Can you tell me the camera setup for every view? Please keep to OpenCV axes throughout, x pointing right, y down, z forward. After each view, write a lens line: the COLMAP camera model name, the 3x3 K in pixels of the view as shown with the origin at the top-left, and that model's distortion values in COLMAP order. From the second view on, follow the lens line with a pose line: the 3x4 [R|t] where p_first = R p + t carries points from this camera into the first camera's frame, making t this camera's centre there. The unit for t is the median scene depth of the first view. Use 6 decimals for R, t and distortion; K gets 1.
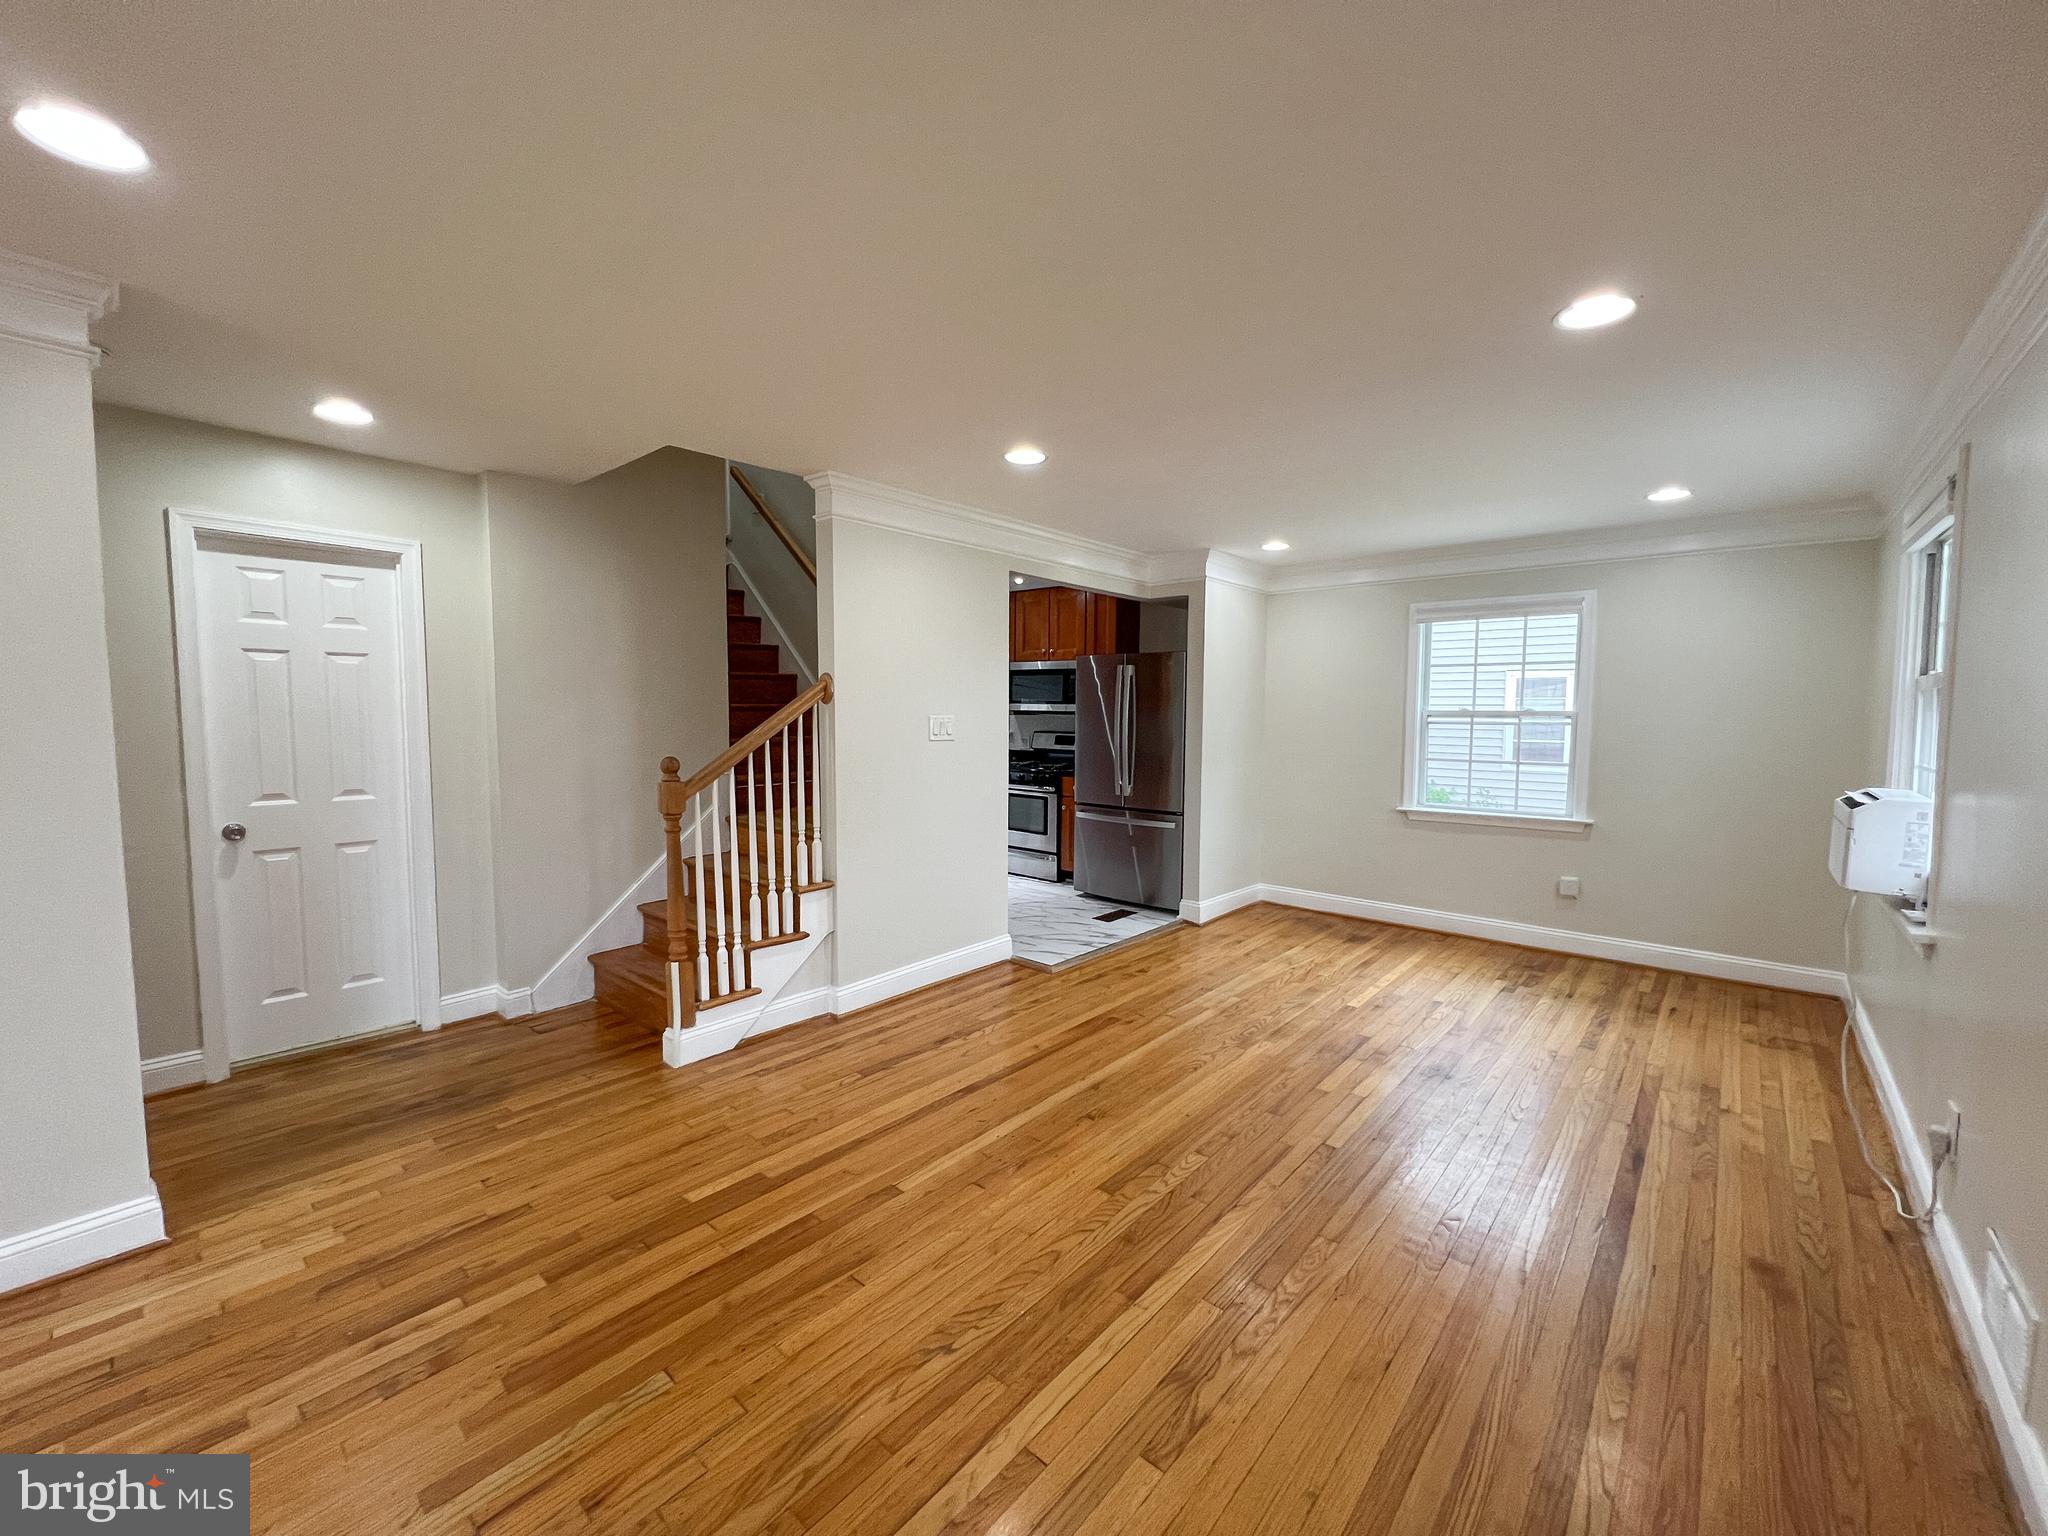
lens RADIAL K [[816.2, 0, 1022.2], [0, 816.2, 763.5], [0, 0, 1]] dist [-0.001754, 0.000504]
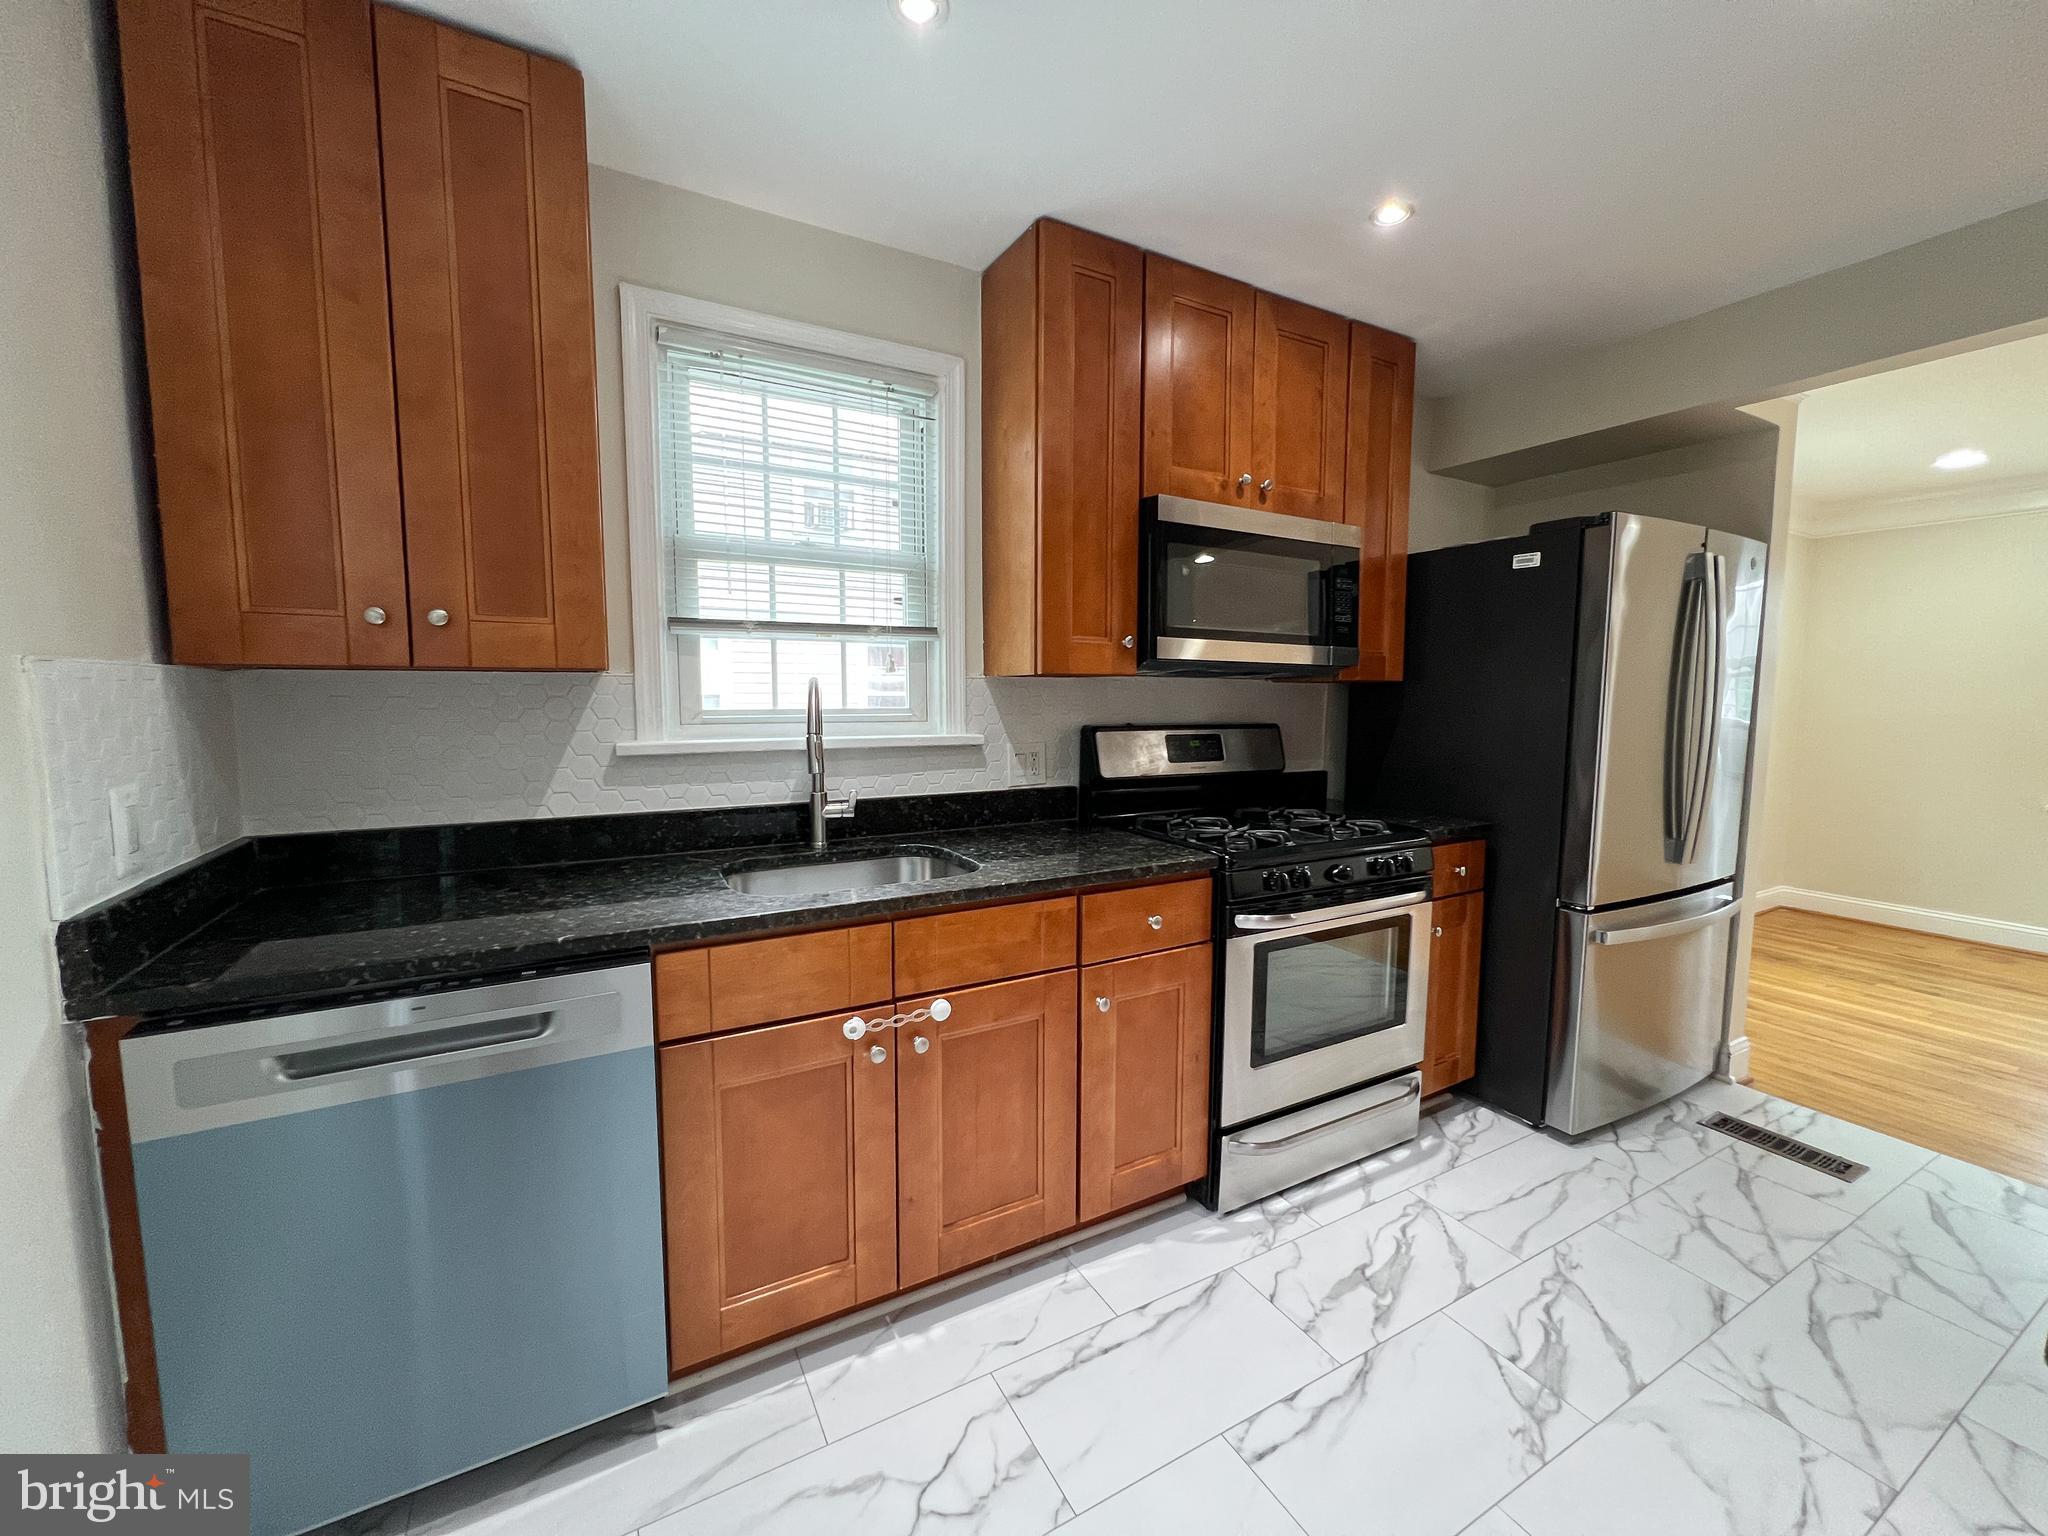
lens RADIAL K [[816.2, 0, 1026.5], [0, 816.2, 771.4], [0, 0, 1]] dist [-0.001754, 0.000504]
pose [[0.333850, -0.093579, 0.937969, -0.546680], [0.056688, 0.995252, 0.079118, -0.089184], [-0.940920, 0.026758, 0.337570, 1.666218]]
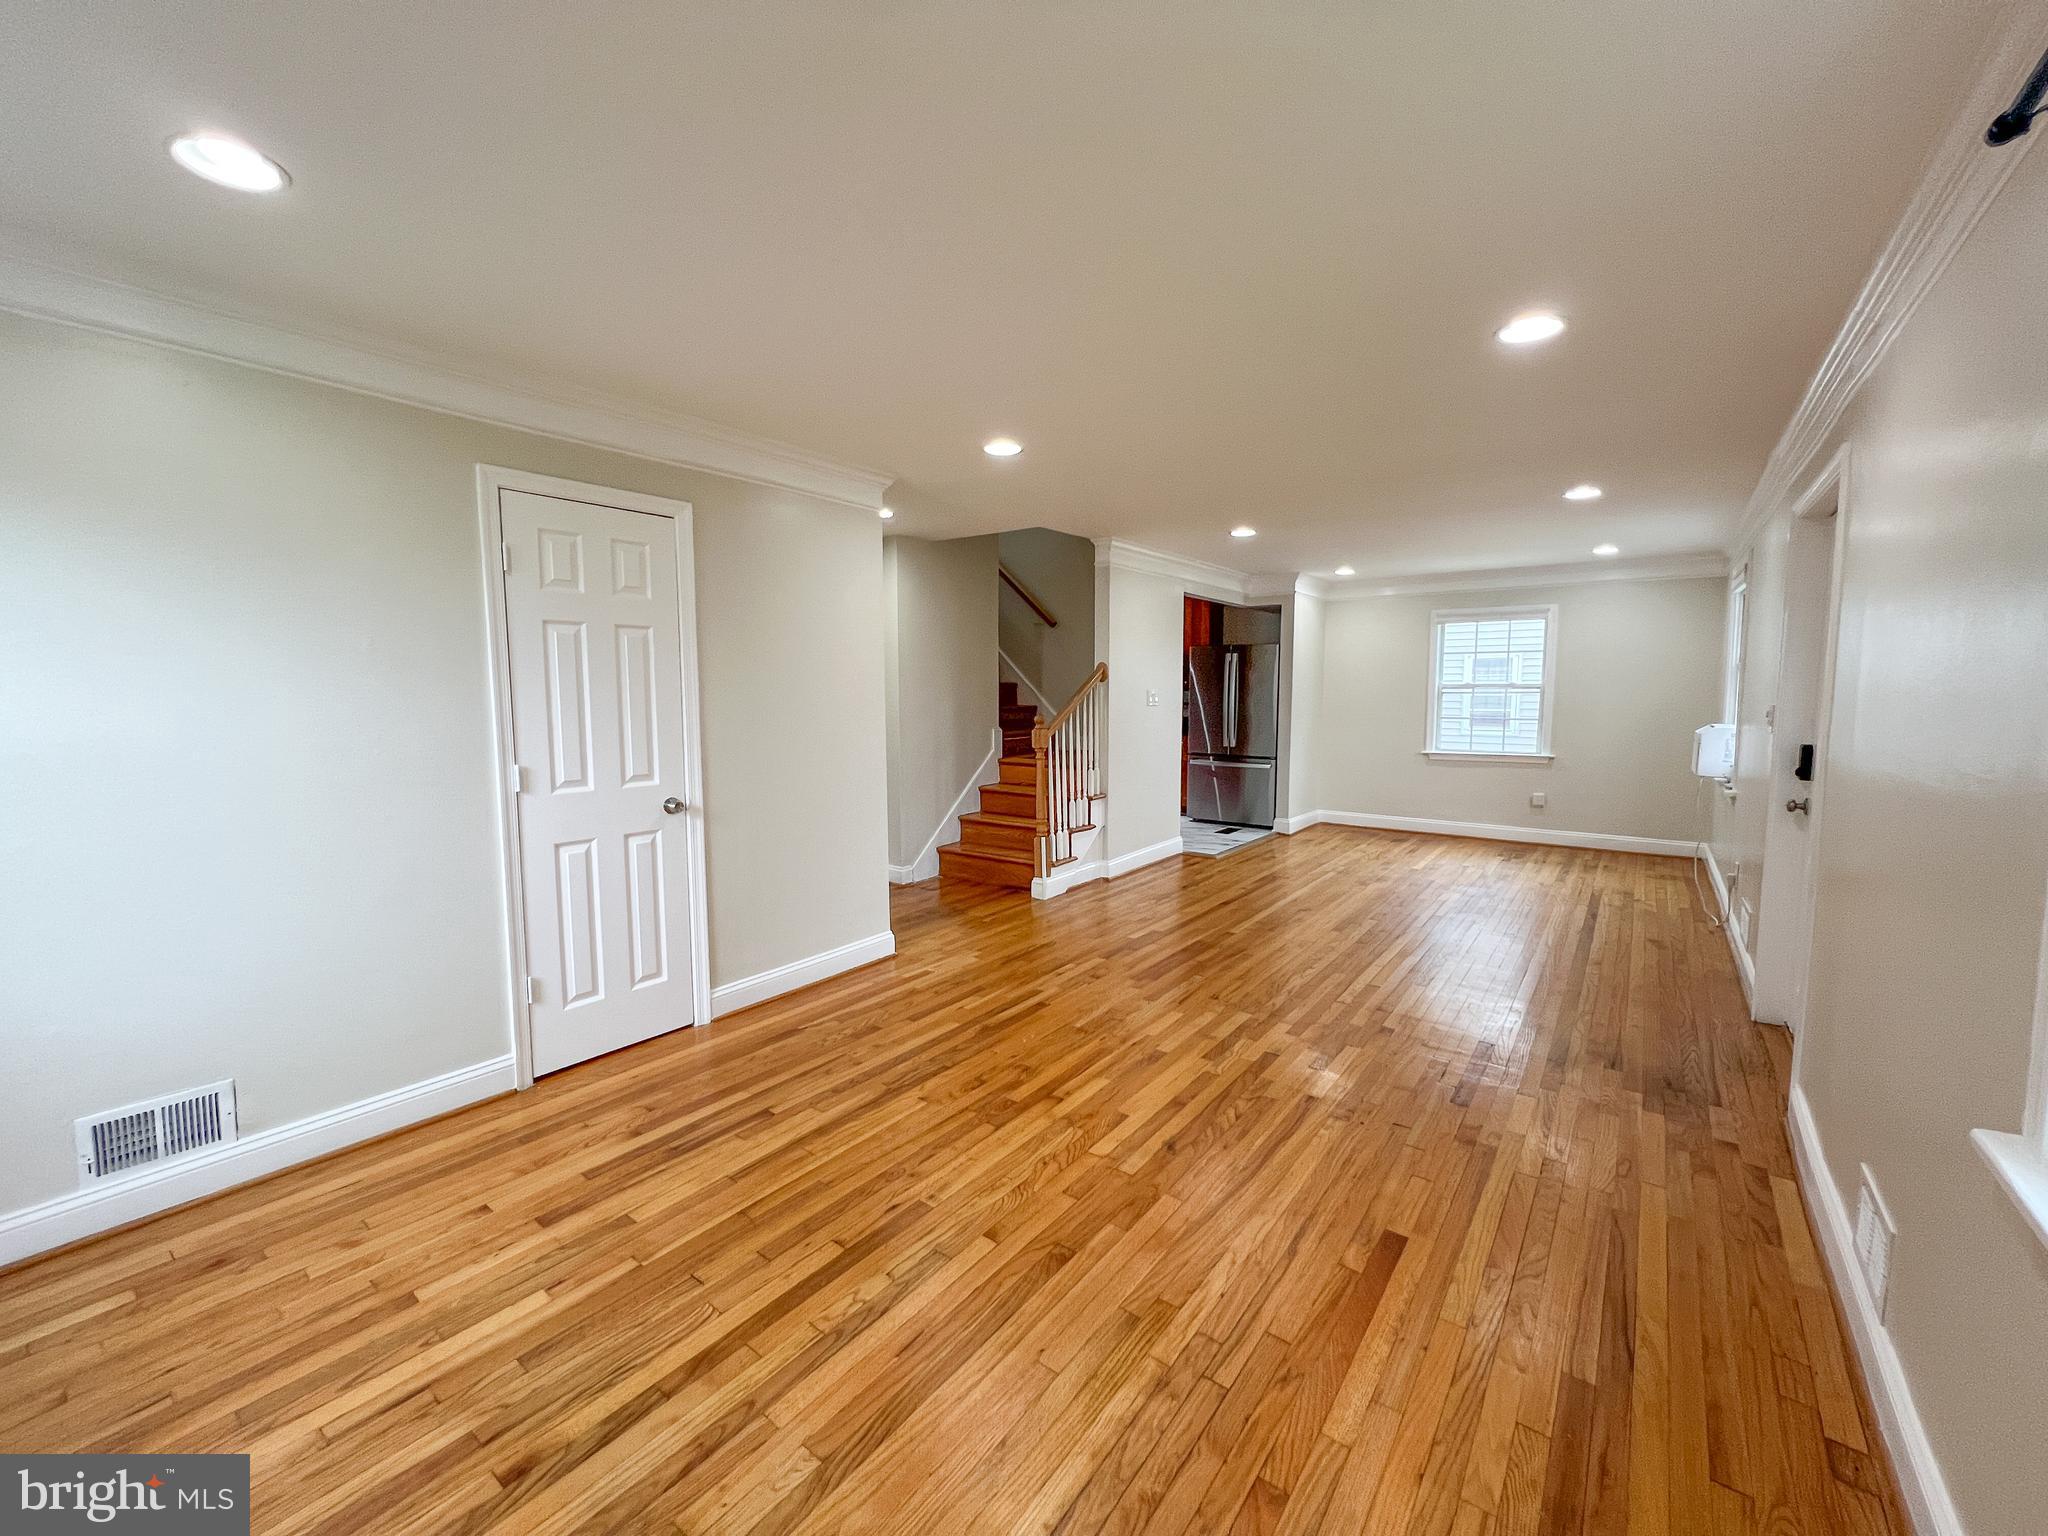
lens RADIAL K [[816.2, 0, 1020.6], [0, 816.2, 764.9], [0, 0, 1]] dist [-0.001754, 0.000504]
pose [[0.997612, -0.013530, 0.067727, -0.464378], [0.011637, 0.999533, 0.028260, 0.037927], [-0.068078, -0.027404, 0.997304, -0.527489]]
